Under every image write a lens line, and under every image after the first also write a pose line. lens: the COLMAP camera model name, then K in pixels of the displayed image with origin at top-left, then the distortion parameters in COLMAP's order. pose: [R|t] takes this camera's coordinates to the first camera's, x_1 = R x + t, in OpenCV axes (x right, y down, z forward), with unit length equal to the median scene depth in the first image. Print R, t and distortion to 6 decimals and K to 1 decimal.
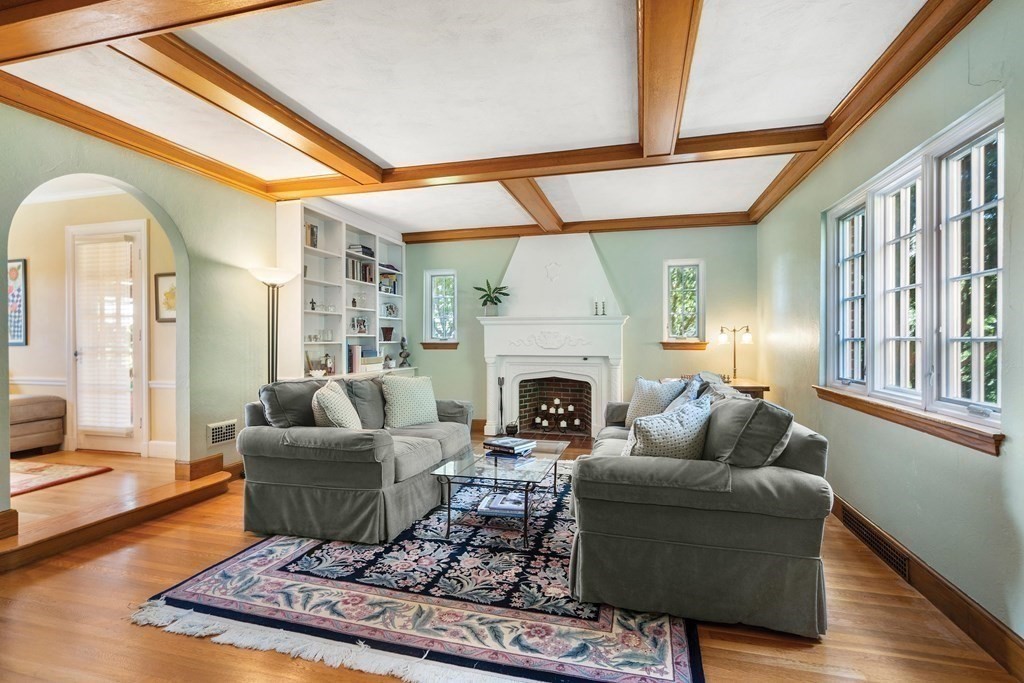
lens RADIAL K [[509.9, 0, 514.5], [0, 509.9, 337.9], [0, 0, 1]] dist [0.013896, 0.000892]
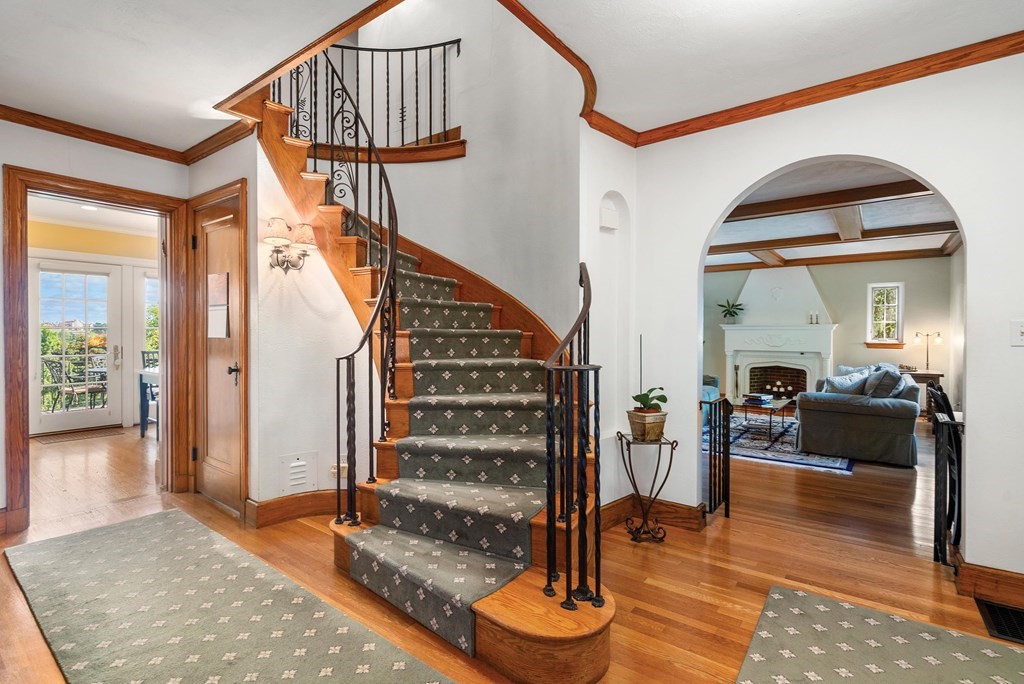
lens RADIAL K [[509.9, 0, 507.8], [0, 509.9, 336.0], [0, 0, 1]] dist [0.013896, 0.000892]
pose [[0.928674, 0.007319, -0.370825, -0.099010], [-0.004112, 0.999947, 0.009437, -0.019943], [0.370875, -0.007239, 0.928655, -0.666898]]
